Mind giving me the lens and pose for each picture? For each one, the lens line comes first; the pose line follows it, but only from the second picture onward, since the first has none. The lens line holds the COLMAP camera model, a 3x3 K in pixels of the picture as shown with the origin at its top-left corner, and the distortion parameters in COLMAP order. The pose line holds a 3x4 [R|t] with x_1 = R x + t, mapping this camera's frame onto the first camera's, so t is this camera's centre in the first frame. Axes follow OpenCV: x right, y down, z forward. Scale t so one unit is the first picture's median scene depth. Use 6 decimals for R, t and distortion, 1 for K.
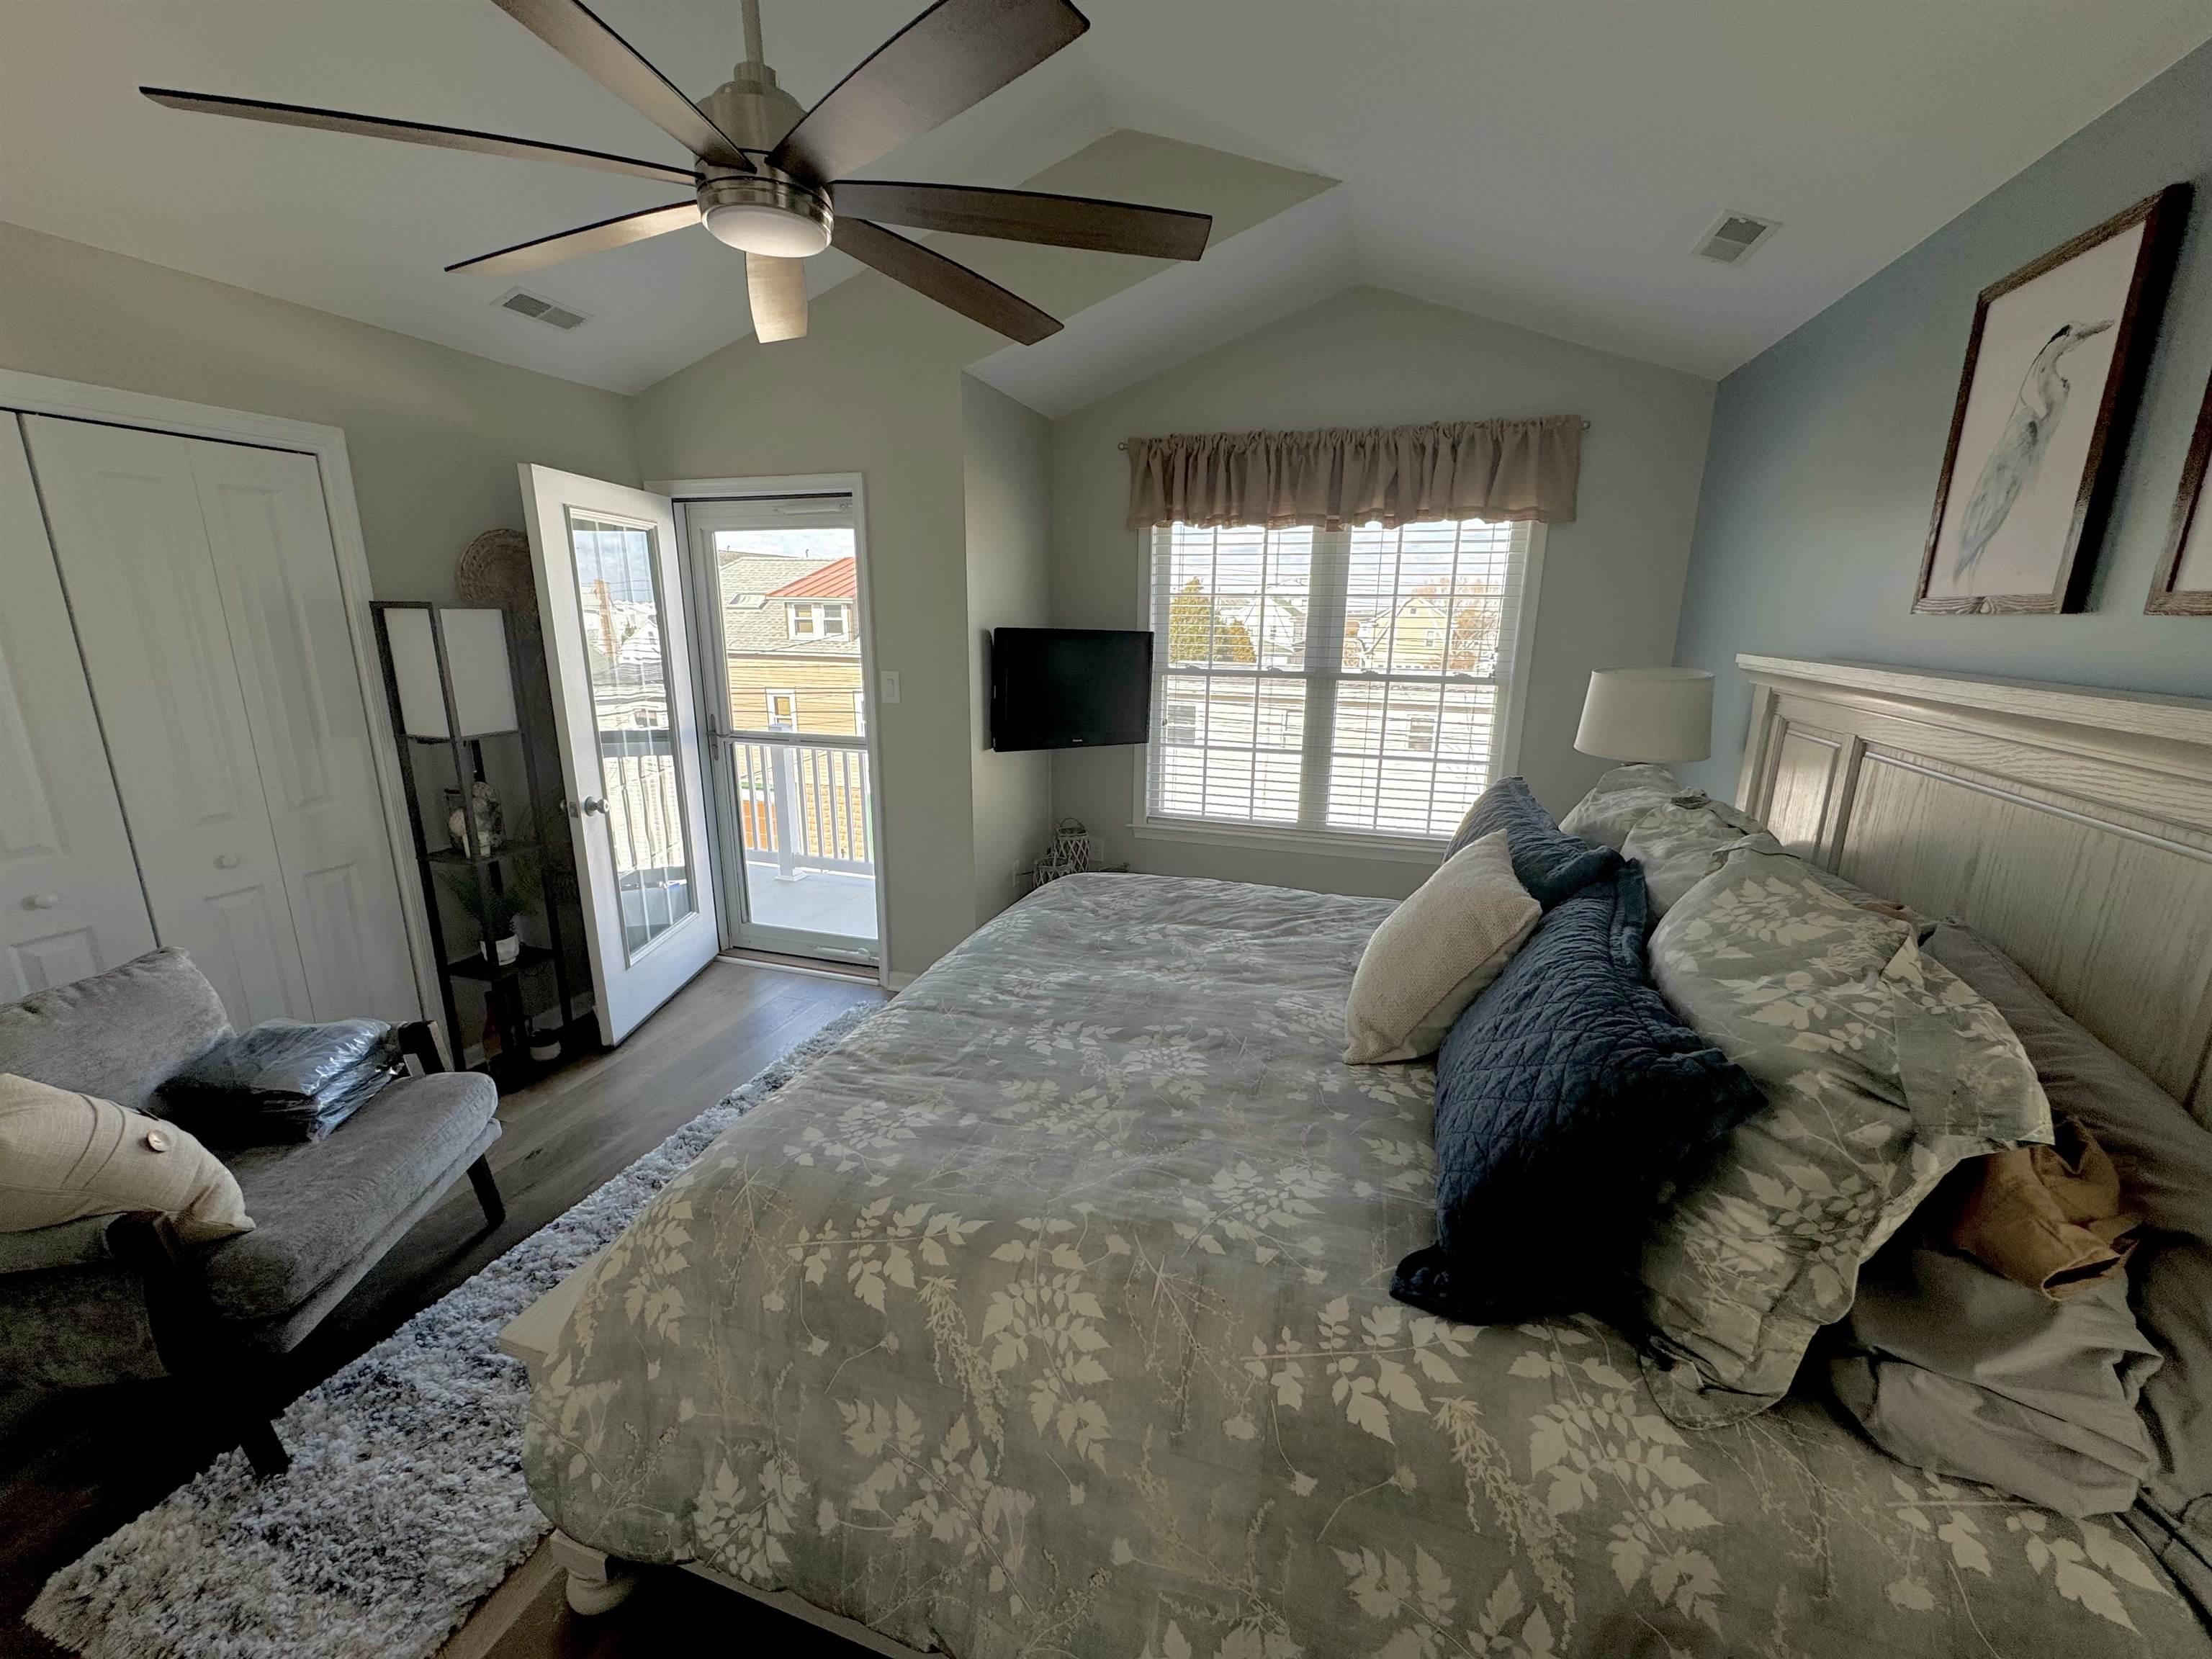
lens RADIAL K [[877.3, 0, 1105.5], [0, 877.3, 825.2], [0, 0, 1]] dist [0.001078, -0.000062]
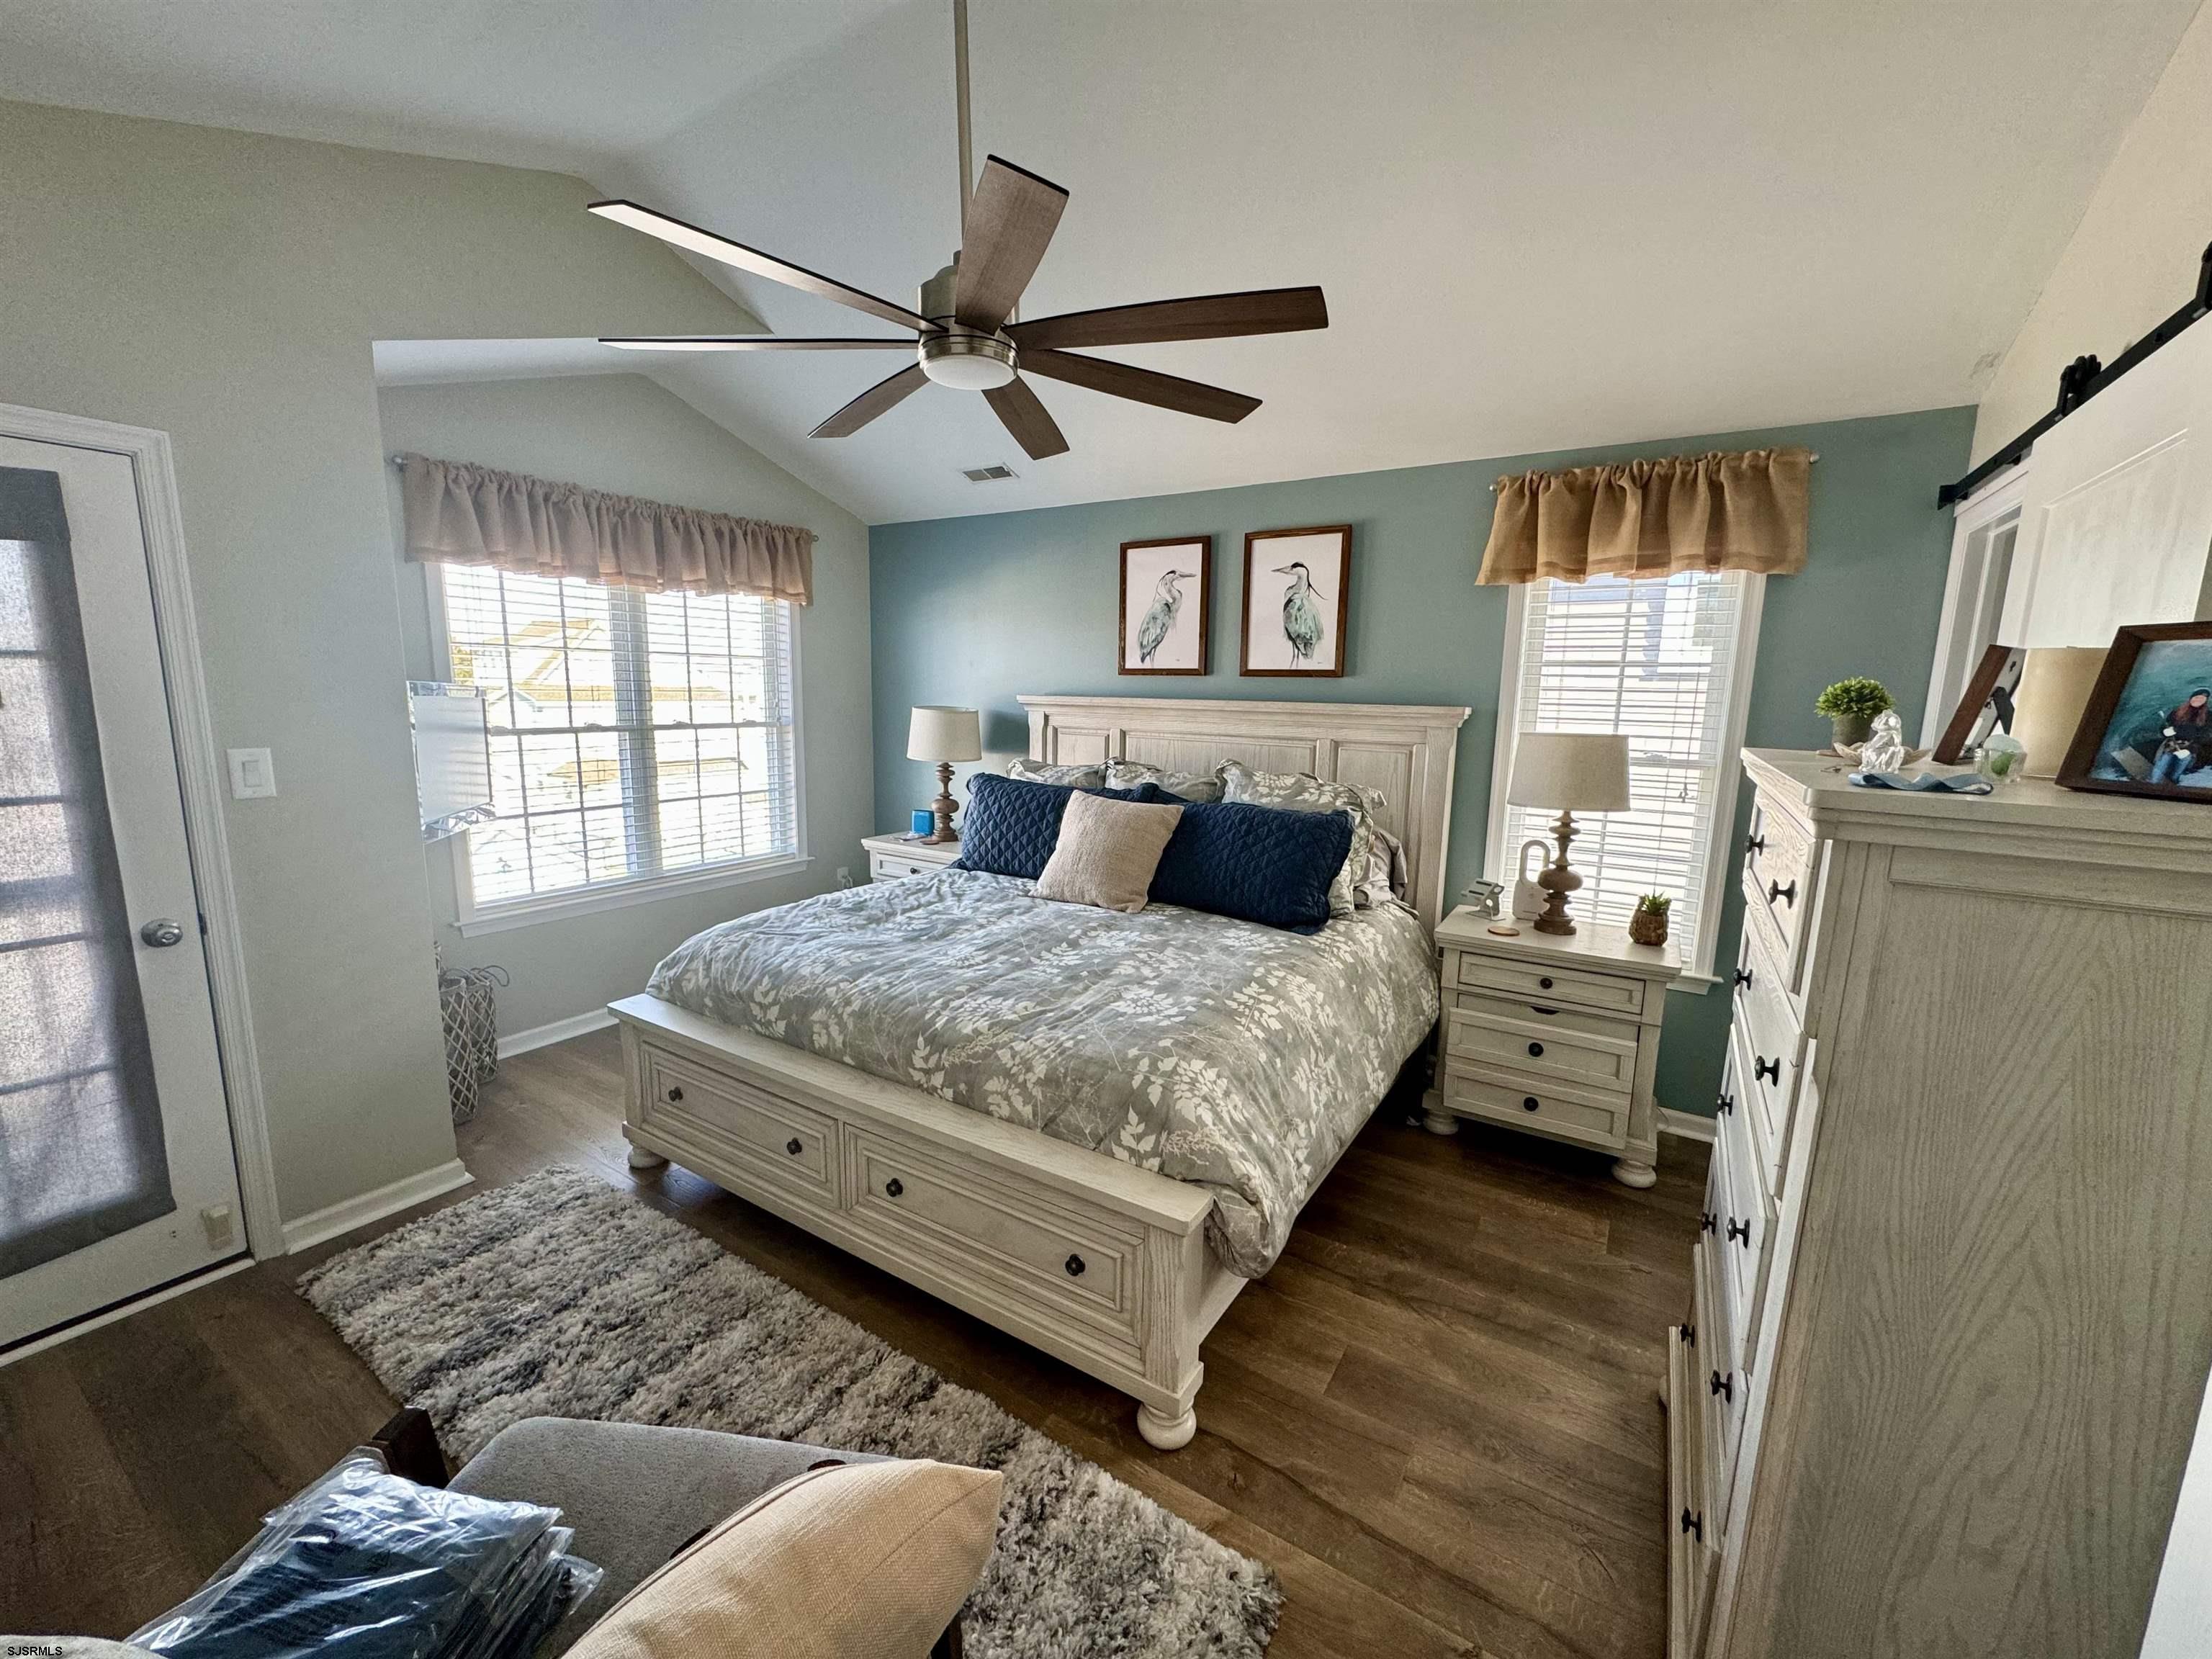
lens RADIAL K [[877.3, 0, 1105.5], [0, 877.3, 825.2], [0, 0, 1]] dist [0.001078, -0.000062]
pose [[0.248794, -0.152386, 0.956494, -1.230773], [0.214388, 0.971714, 0.099046, -0.086829], [-0.944531, 0.180418, 0.274426, 0.441921]]
